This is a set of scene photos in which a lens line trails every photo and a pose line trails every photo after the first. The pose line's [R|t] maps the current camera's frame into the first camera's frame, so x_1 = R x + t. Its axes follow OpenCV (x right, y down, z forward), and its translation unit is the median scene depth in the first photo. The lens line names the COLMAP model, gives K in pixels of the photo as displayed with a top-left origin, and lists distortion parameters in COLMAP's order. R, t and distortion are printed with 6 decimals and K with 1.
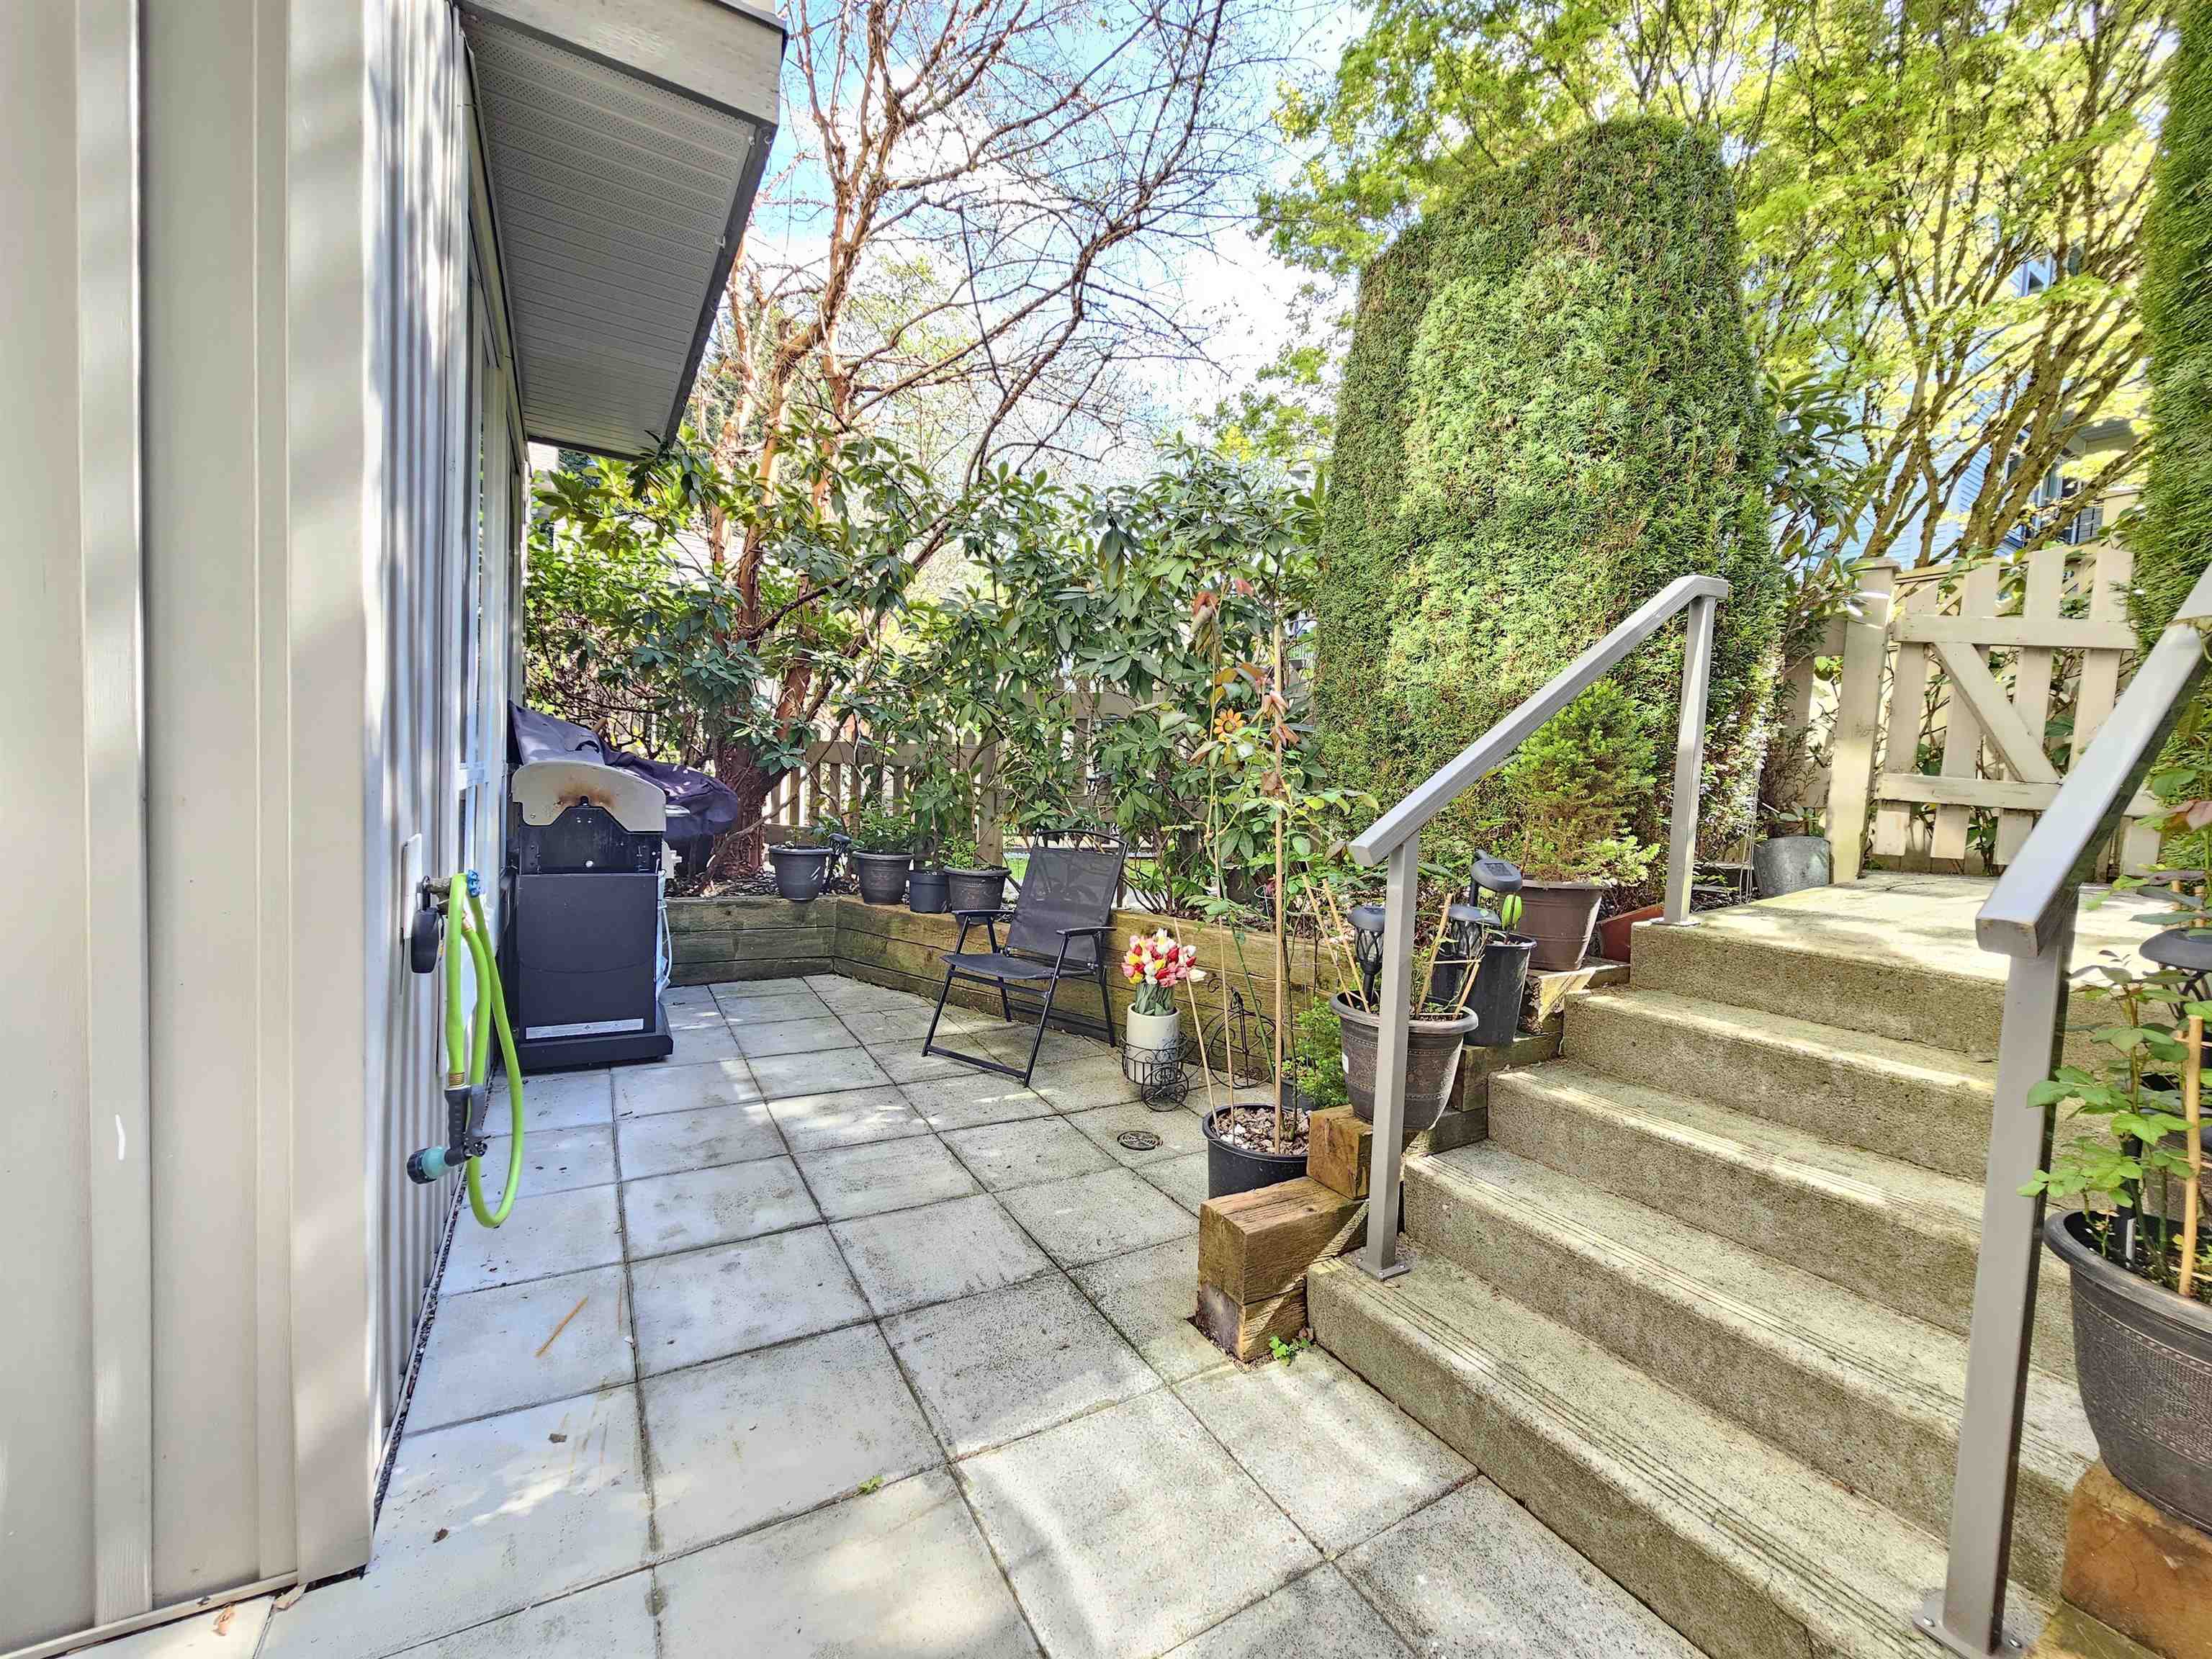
lens RADIAL K [[901.8, 0, 1117.5], [0, 901.8, 838.8], [0, 0, 1]] dist [-0.000726, 0.000103]
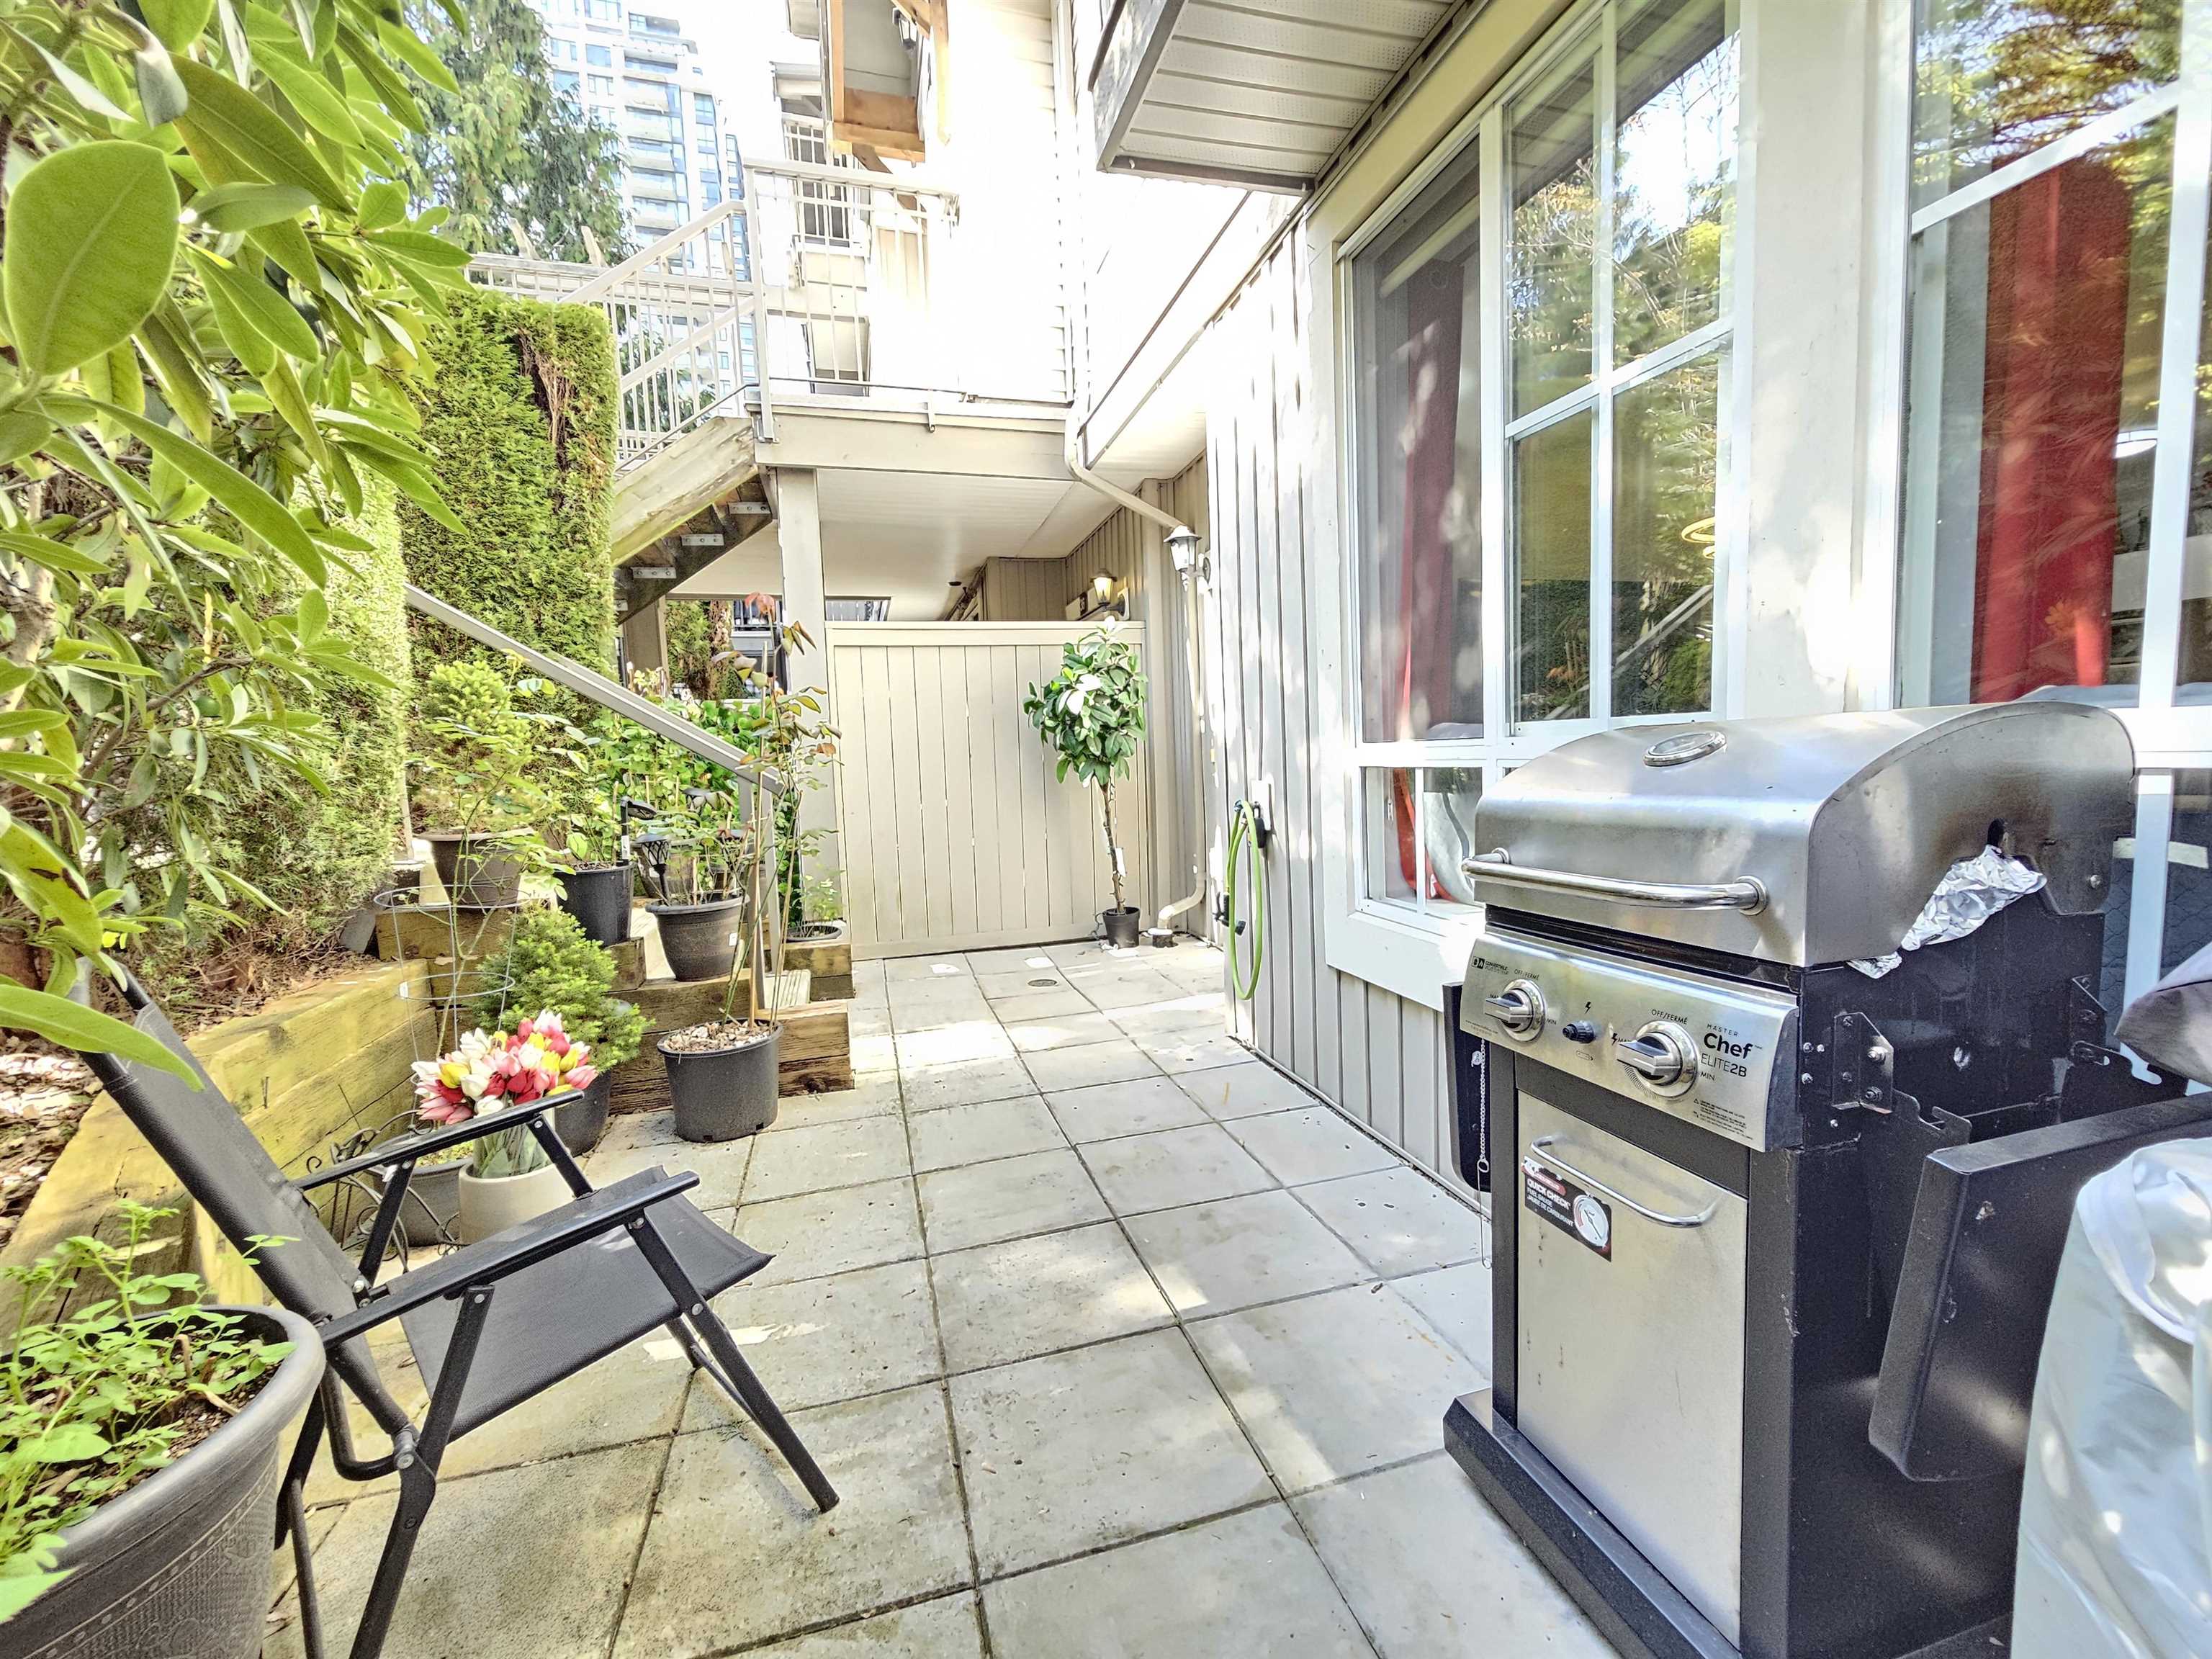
lens RADIAL K [[906.5, 0, 1117.1], [0, 906.5, 840.3], [0, 0, 1]] dist [-0.002309, 0.000570]
pose [[-0.968343, -0.040413, 0.246329, -0.557342], [0.000661, 0.986389, 0.164428, -0.120362], [-0.249621, 0.159386, -0.955136, 1.746112]]
